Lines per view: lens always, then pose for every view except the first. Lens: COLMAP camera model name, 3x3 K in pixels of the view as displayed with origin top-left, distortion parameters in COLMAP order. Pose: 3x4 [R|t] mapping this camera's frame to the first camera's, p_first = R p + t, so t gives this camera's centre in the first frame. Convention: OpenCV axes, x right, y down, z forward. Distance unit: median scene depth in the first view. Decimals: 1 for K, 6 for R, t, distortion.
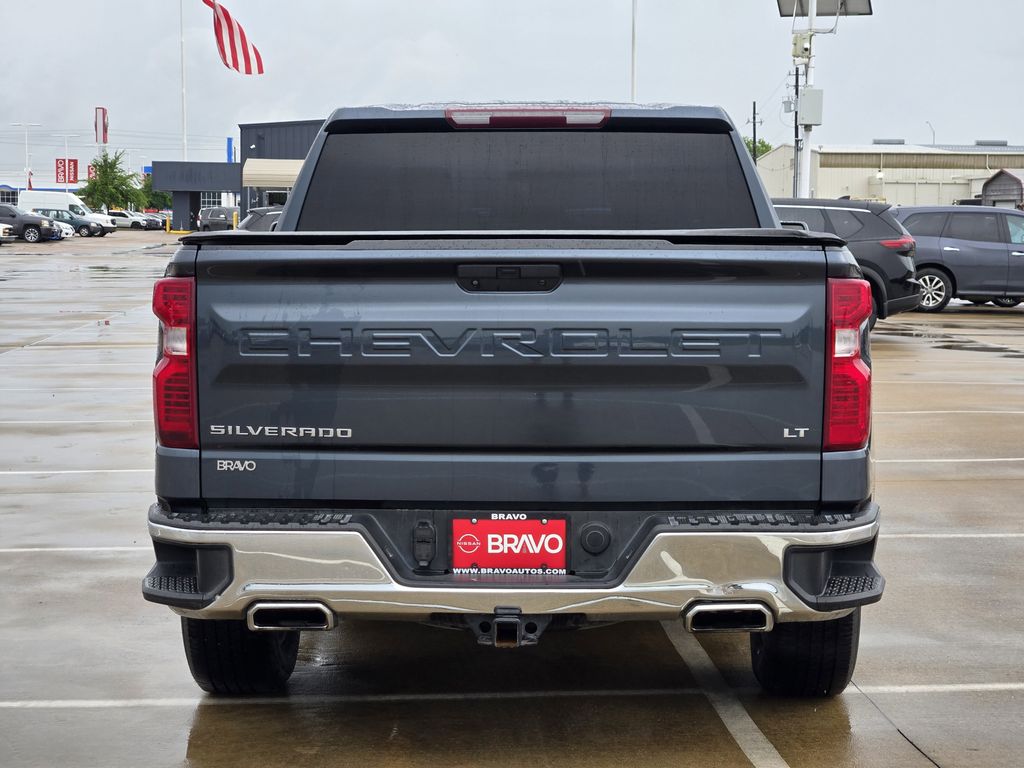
lens RADIAL K [[1975.0, 0, 512.0], [0, 1975.0, 384.0], [0, 0, 1]] dist [-0.819748, 9.081337]
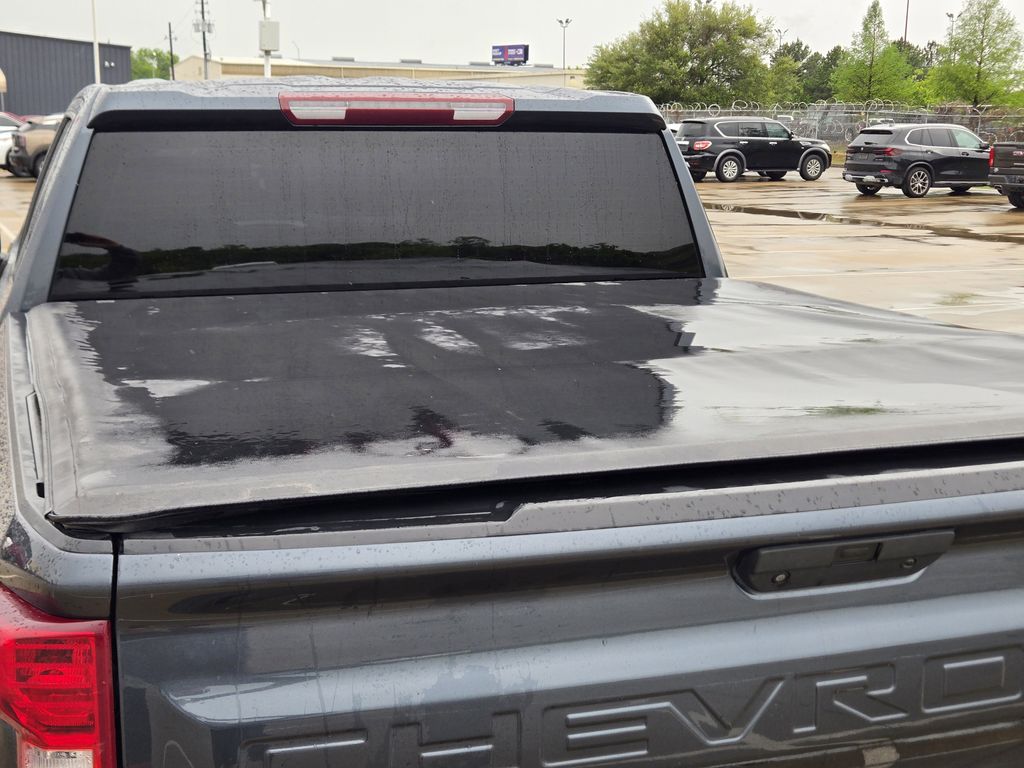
lens RADIAL K [[1408.3, 0, 530.0], [0, 1408.3, 383.0], [0, 0, 1]] dist [-0.034294, 0.495799]
pose [[0.932320, -0.060107, 0.356603, -0.181767], [0.022649, 0.993860, 0.108305, -0.130087], [-0.360924, -0.092899, 0.927957, 0.712439]]
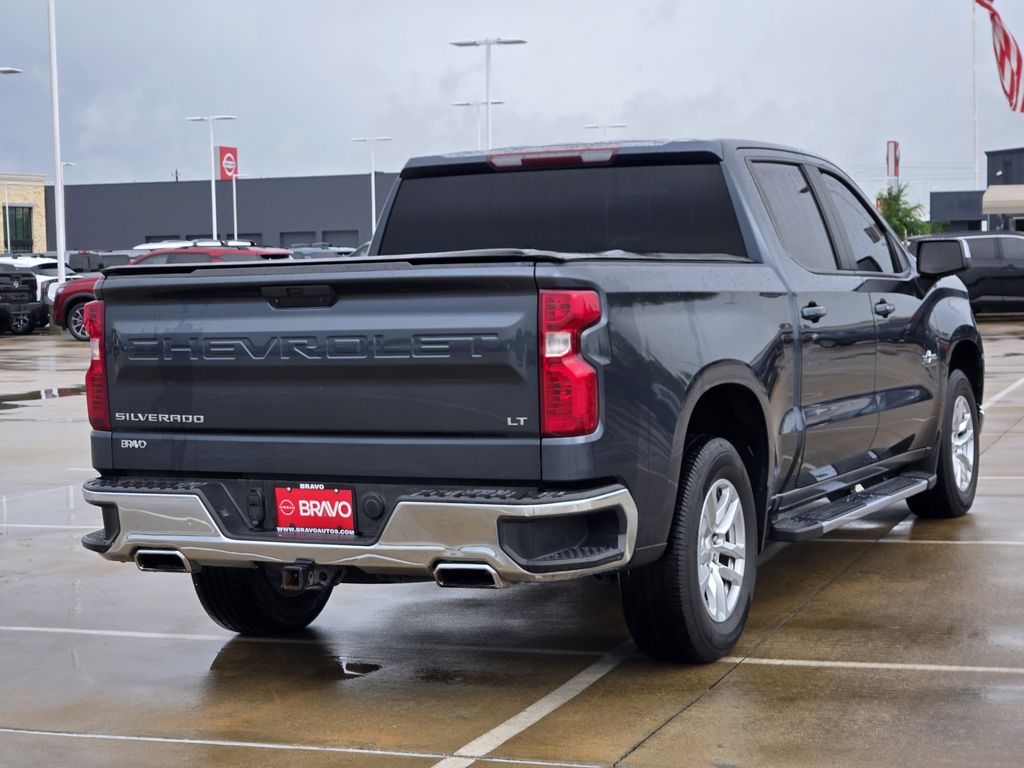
lens RADIAL K [[1952.2, 0, 512.0], [0, 1952.2, 384.0], [0, 0, 1]] dist [-0.414151, 4.426361]
pose [[0.914741, -0.002272, -0.404034, 0.616727], [-0.004166, 0.999878, -0.015055, 0.020134], [0.404019, 0.015454, 0.914620, -0.084013]]
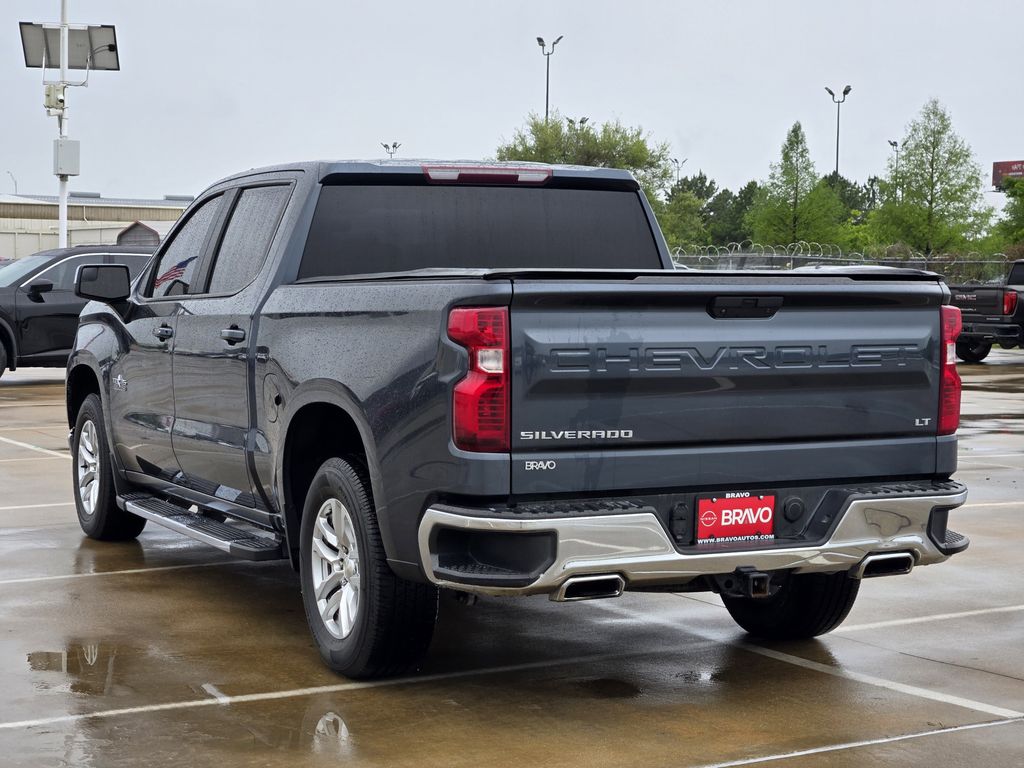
lens RADIAL K [[1967.2, 0, 543.5], [0, 1967.2, 380.5], [0, 0, 1]] dist [-0.653431, 9.393568]
pose [[0.890420, -0.021316, 0.454639, -0.684796], [0.034503, 0.999190, -0.020728, 0.015234], [-0.453829, 0.034143, 0.890434, -0.068077]]
